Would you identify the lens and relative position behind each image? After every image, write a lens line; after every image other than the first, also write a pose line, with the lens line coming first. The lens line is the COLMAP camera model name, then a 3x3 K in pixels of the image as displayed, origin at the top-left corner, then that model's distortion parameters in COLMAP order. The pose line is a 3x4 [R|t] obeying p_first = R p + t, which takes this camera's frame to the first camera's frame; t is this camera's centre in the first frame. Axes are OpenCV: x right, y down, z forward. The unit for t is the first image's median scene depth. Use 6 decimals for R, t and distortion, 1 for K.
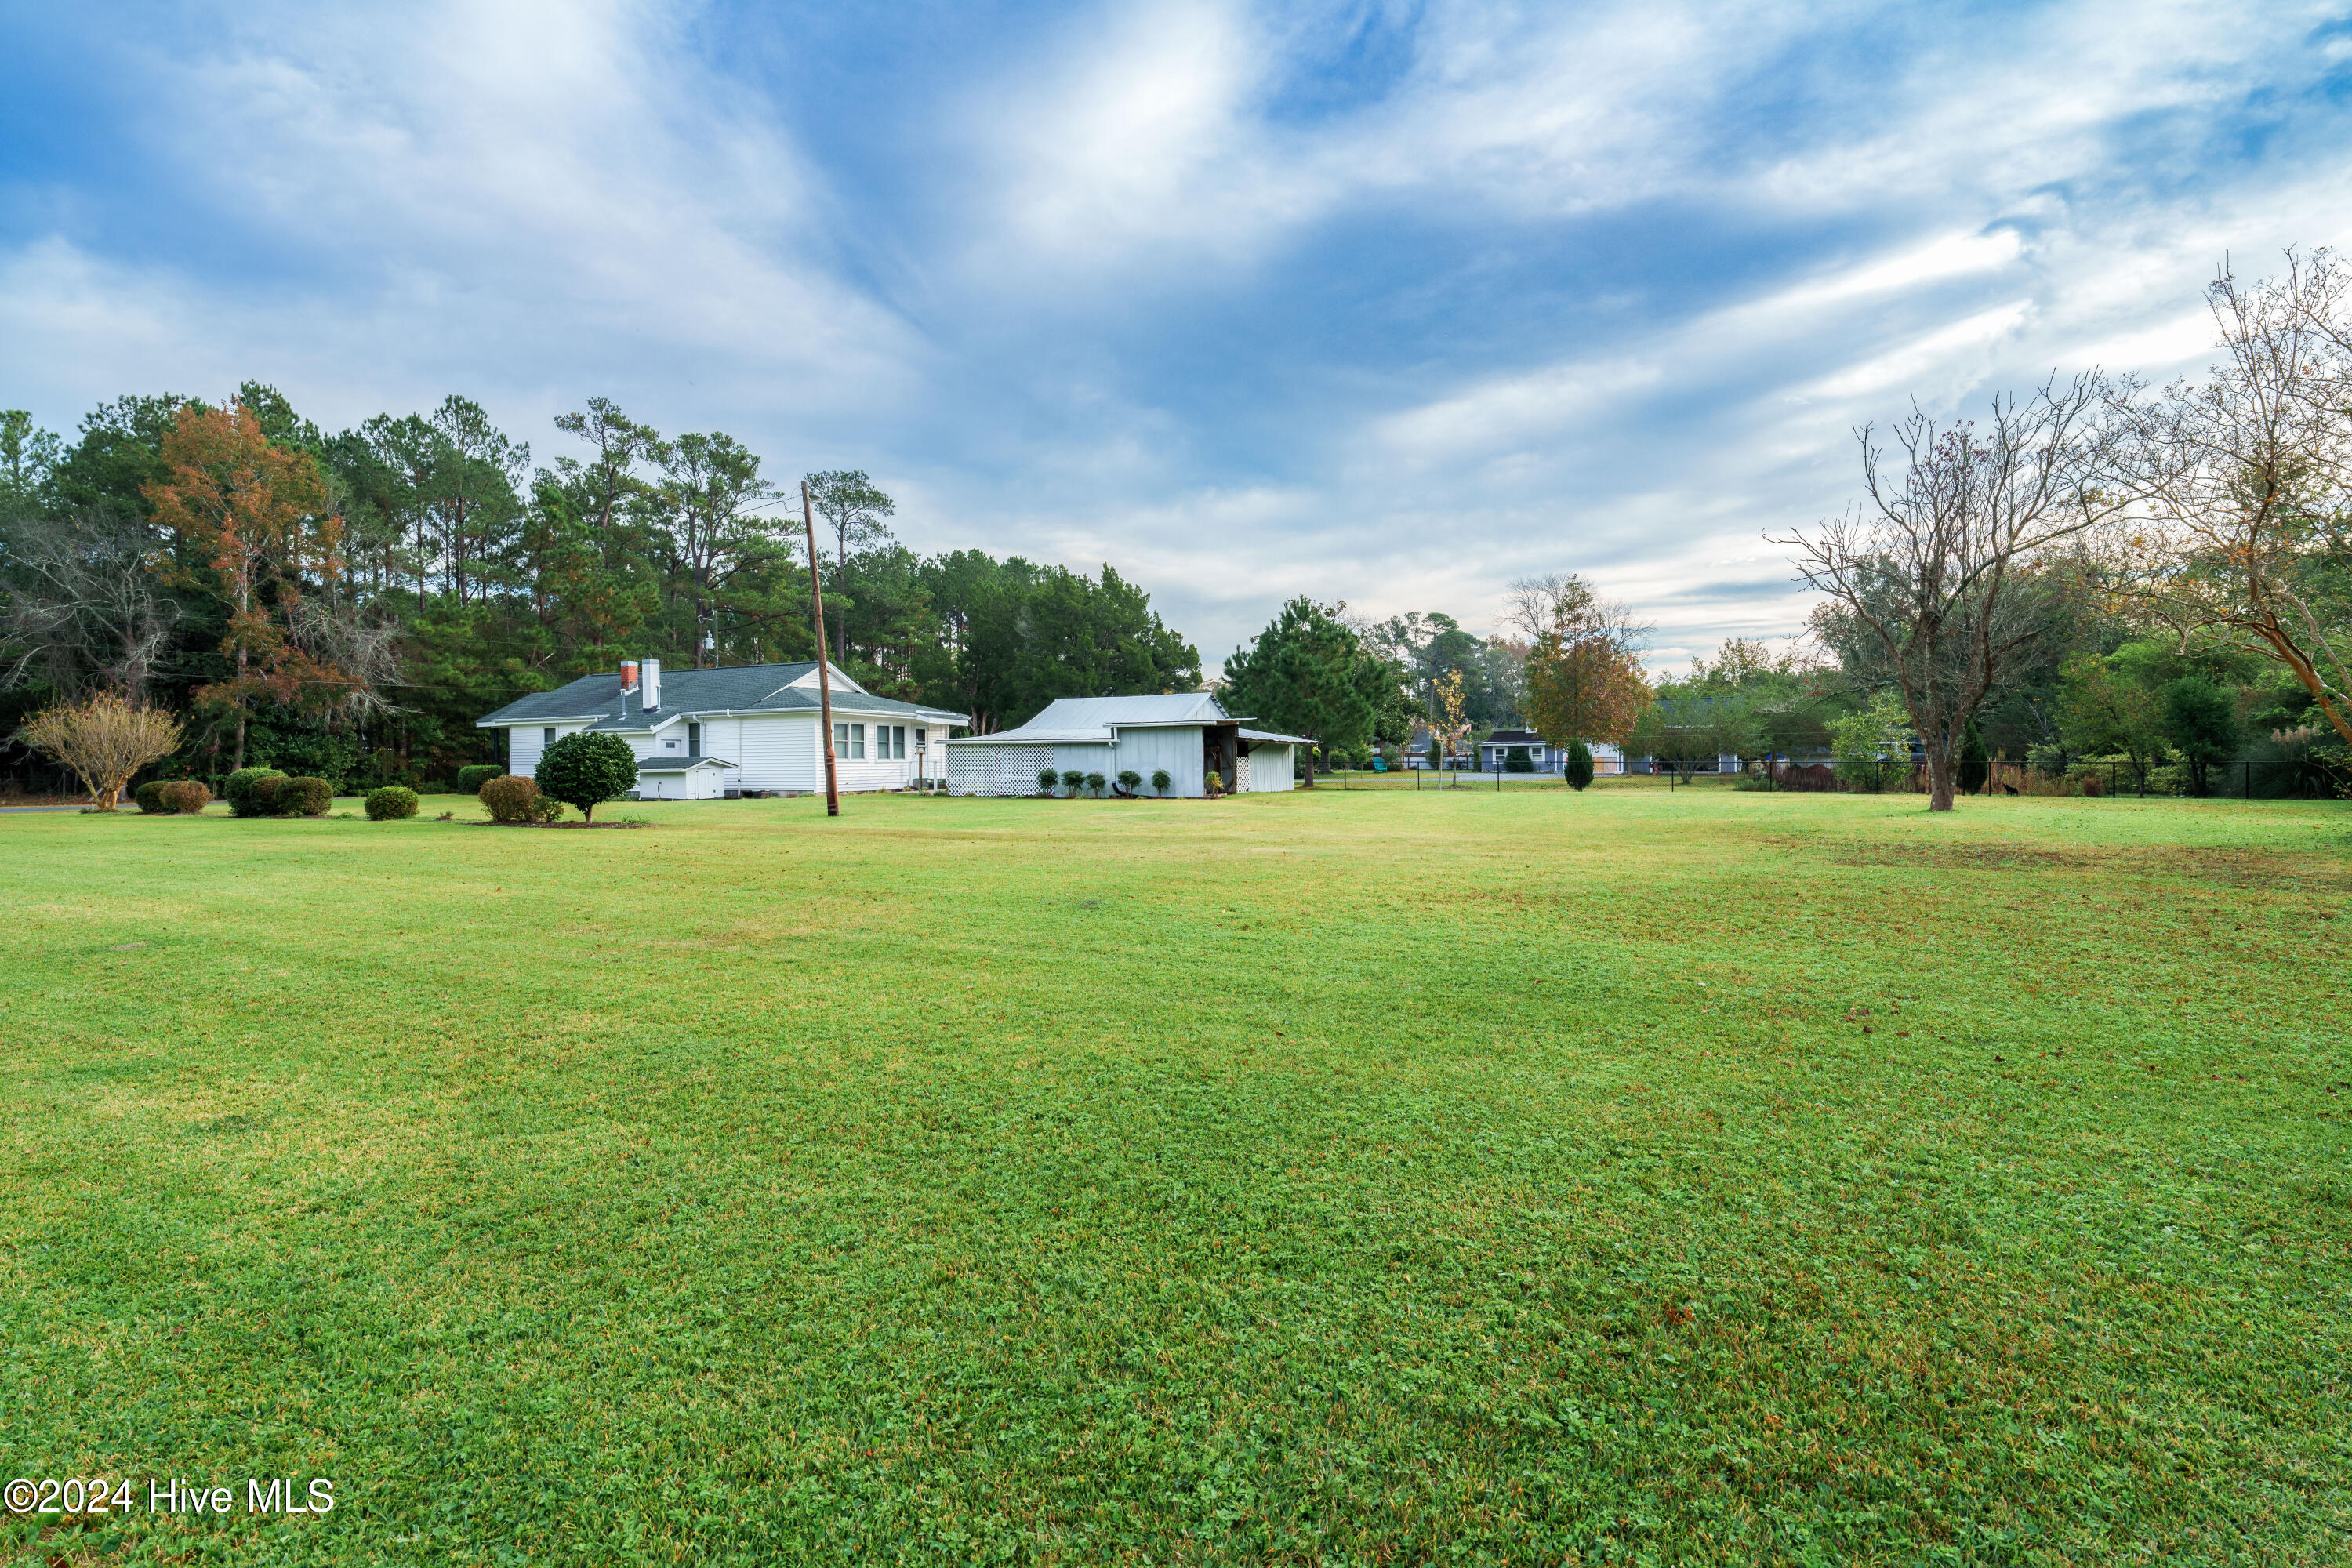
lens RADIAL K [[1110.7, 0, 1176.0], [0, 1110.7, 784.0], [0, 0, 1]] dist [-0.003940, -0.001098]
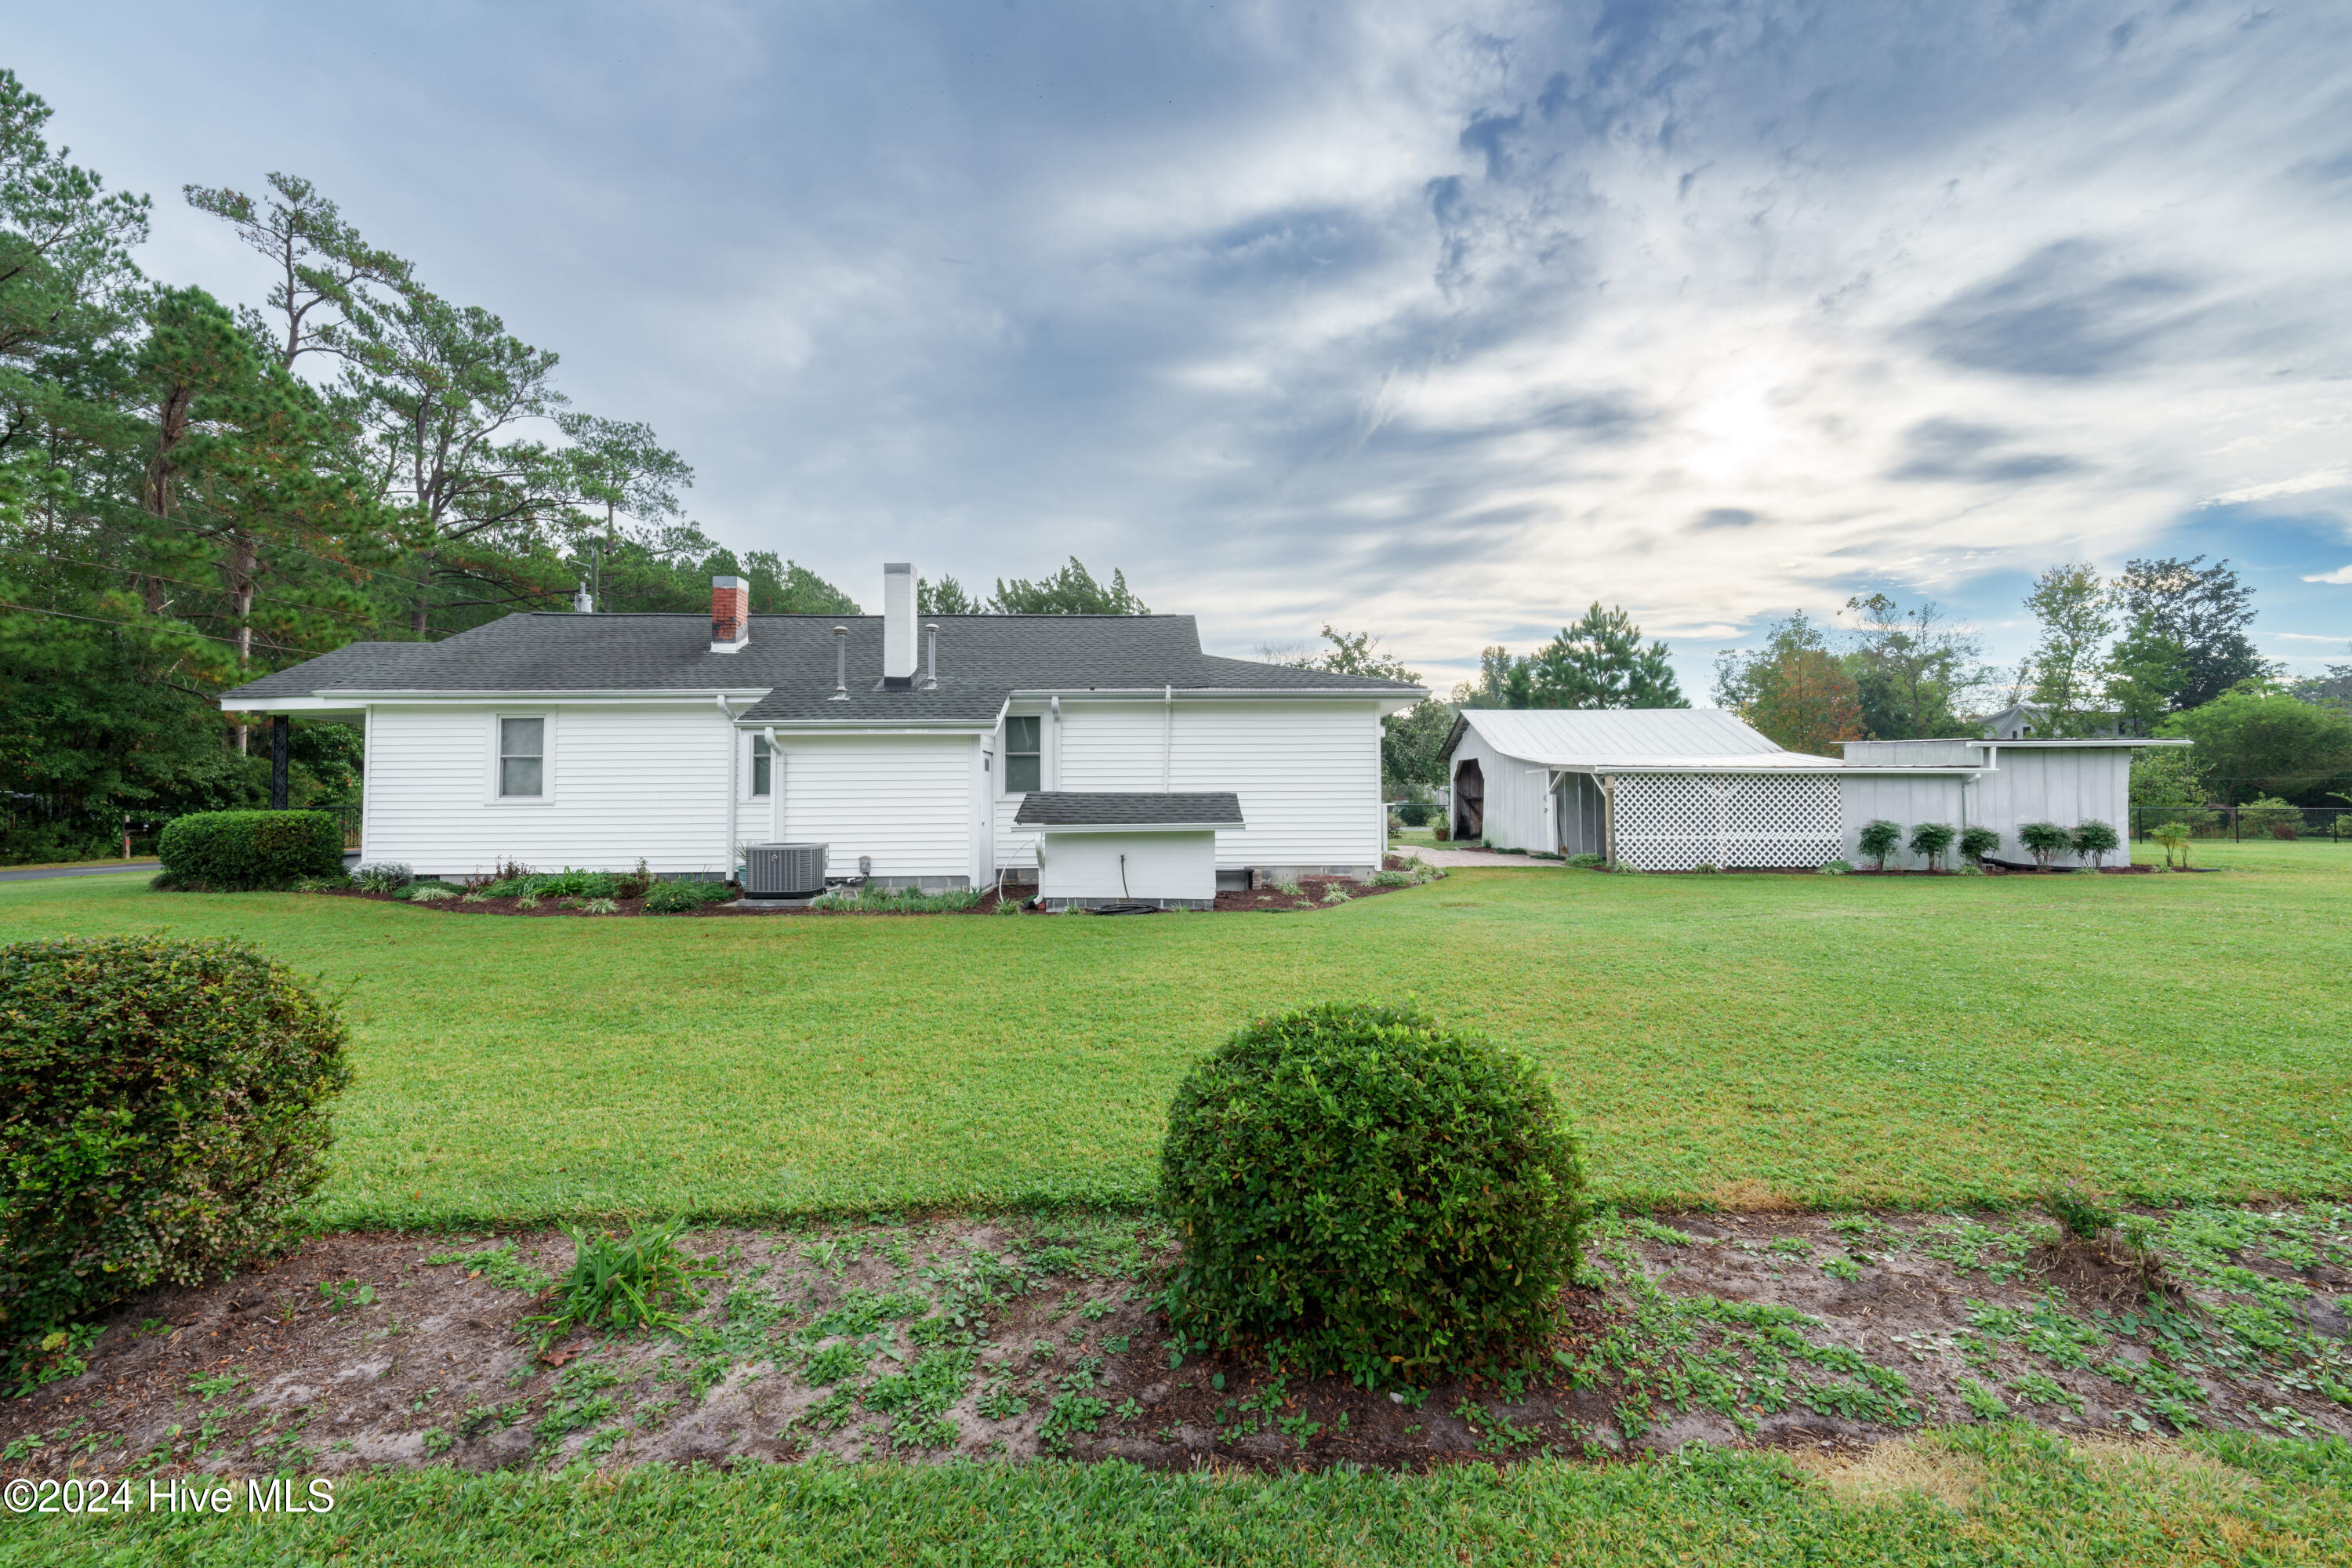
lens RADIAL K [[954.9, 0, 1176.0], [0, 954.9, 753.1], [0, 0, 1]] dist [0.001493, 0.000360]
pose [[0.890502, 0.034314, 0.453683, -0.328497], [0.007983, 0.995820, -0.090988, -0.003431], [-0.454909, 0.084646, 0.886506, 0.379978]]
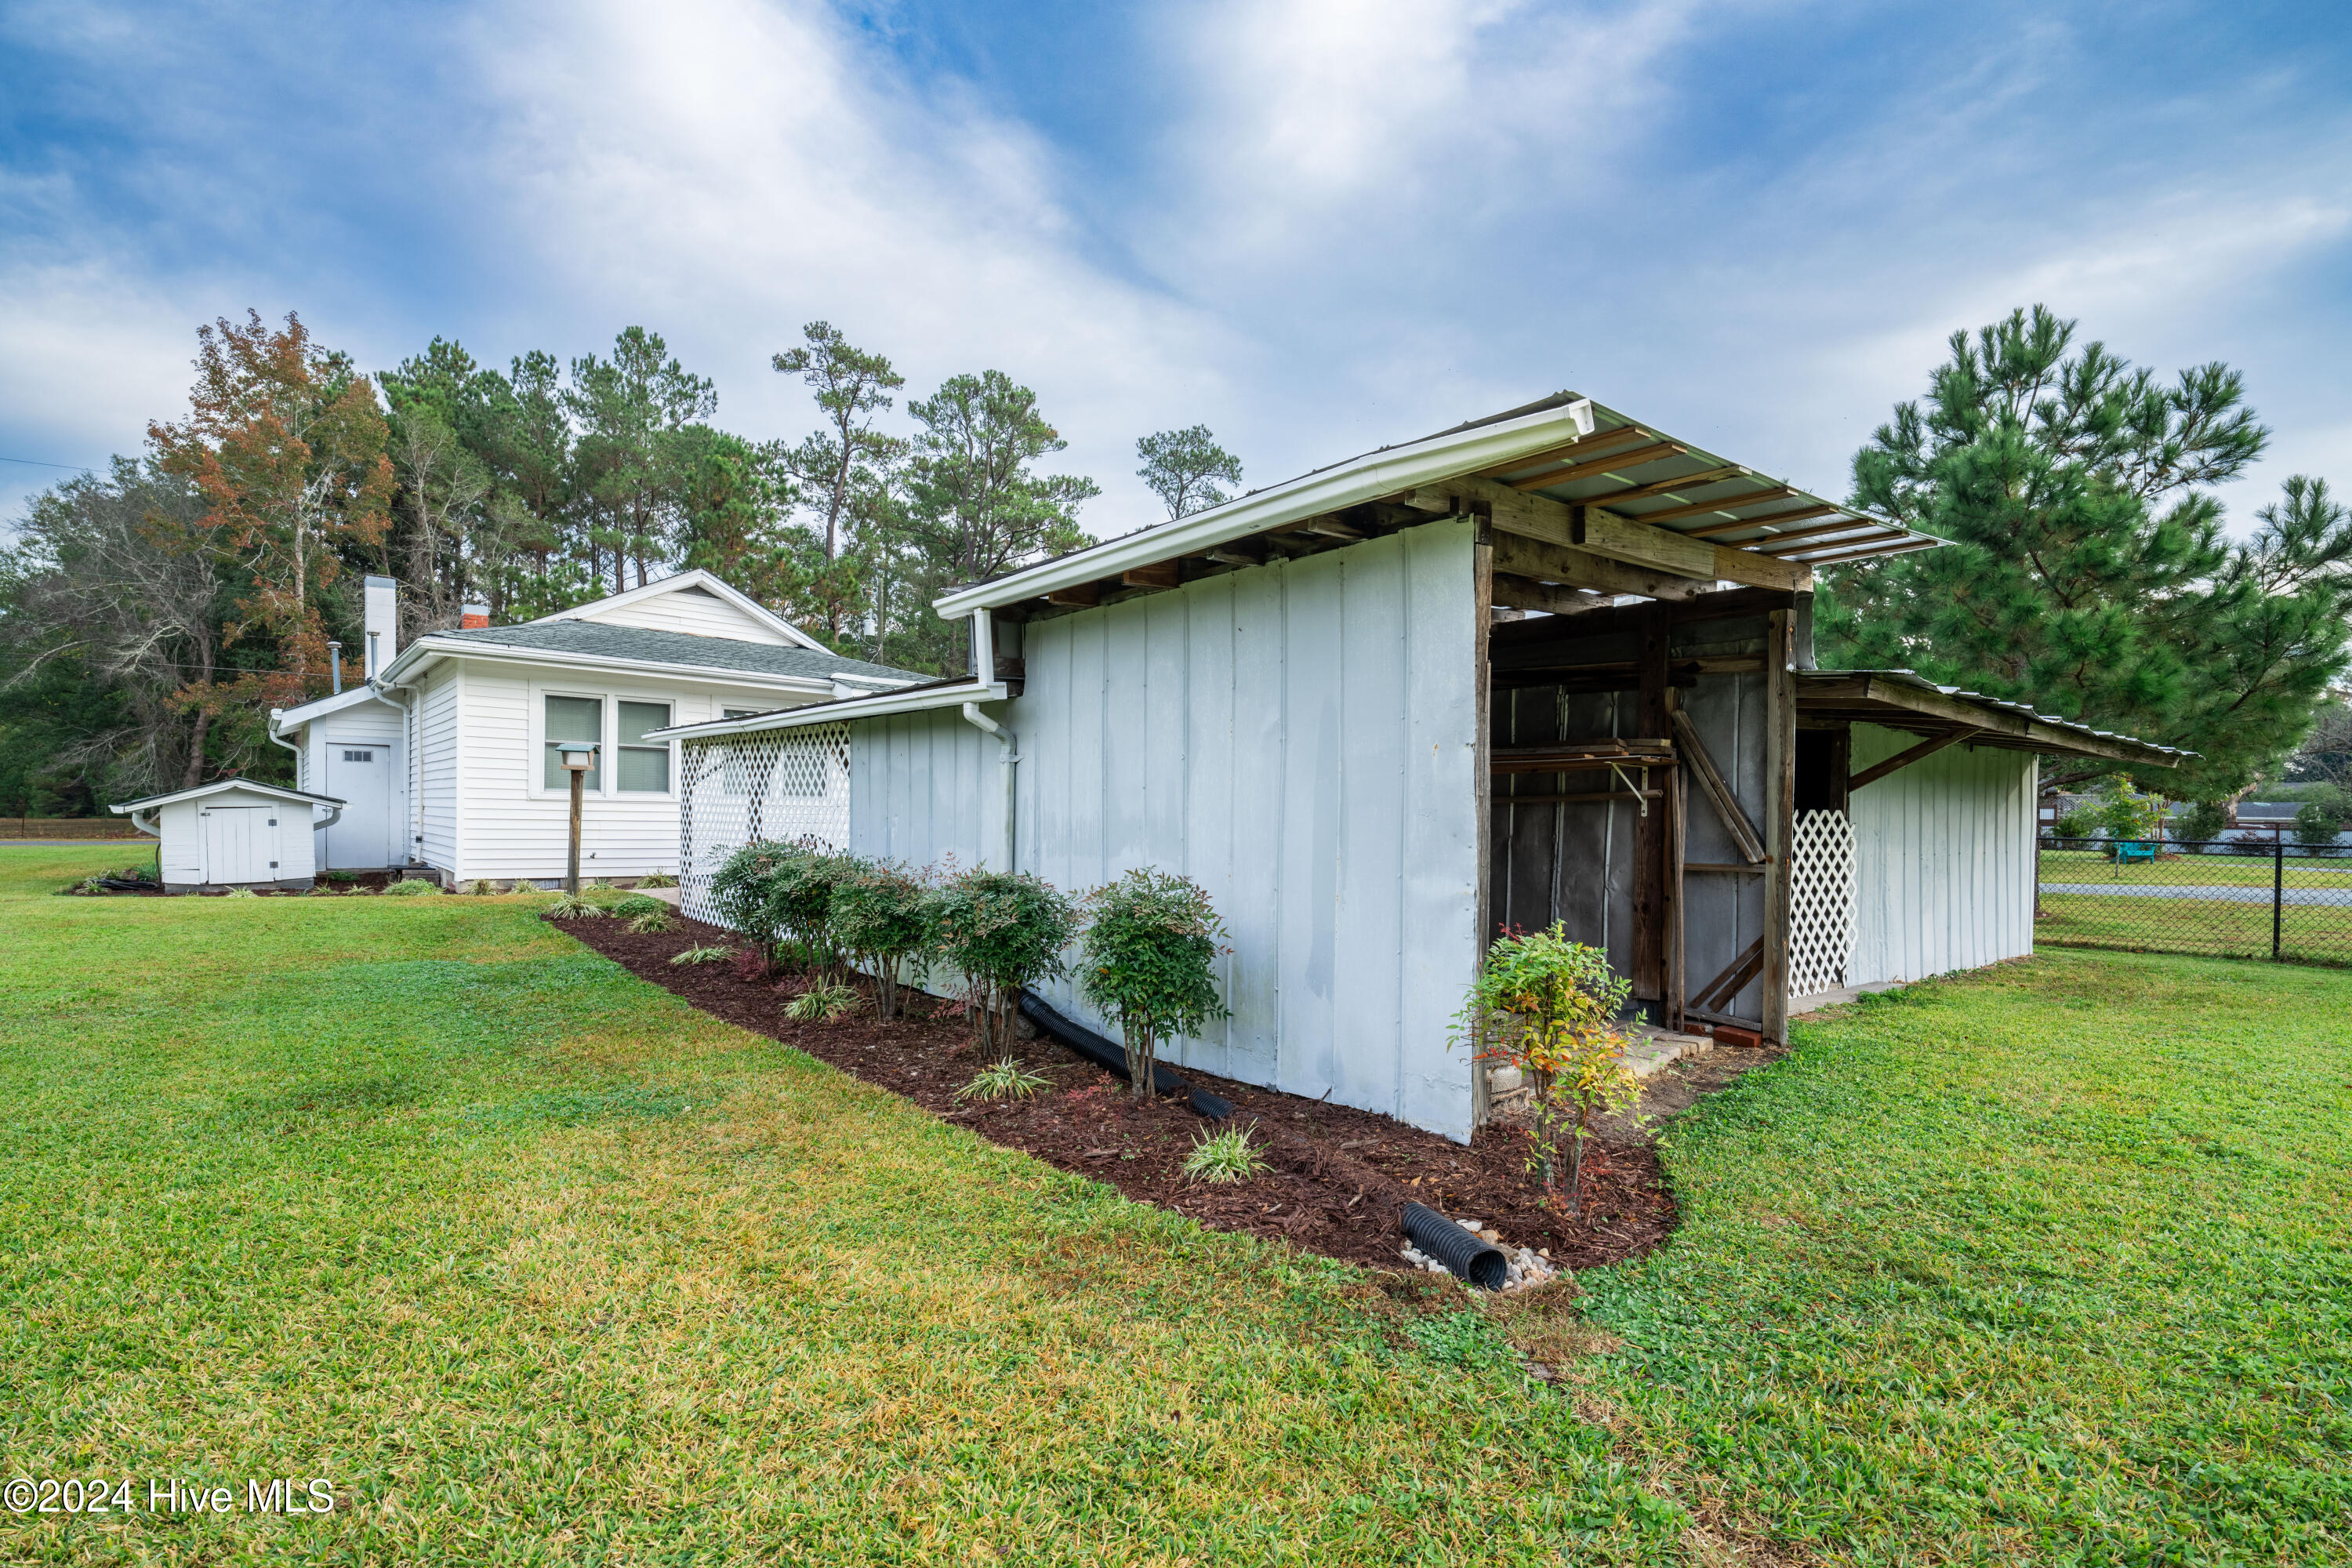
lens RADIAL K [[1110.7, 0, 1176.0], [0, 1110.7, 784.0], [0, 0, 1]] dist [-0.003940, -0.001098]
pose [[0.906756, 0.015653, -0.421365, 0.023319], [-0.038581, 0.998199, -0.045941, -0.009989], [0.419887, 0.057914, 0.905727, 0.435108]]
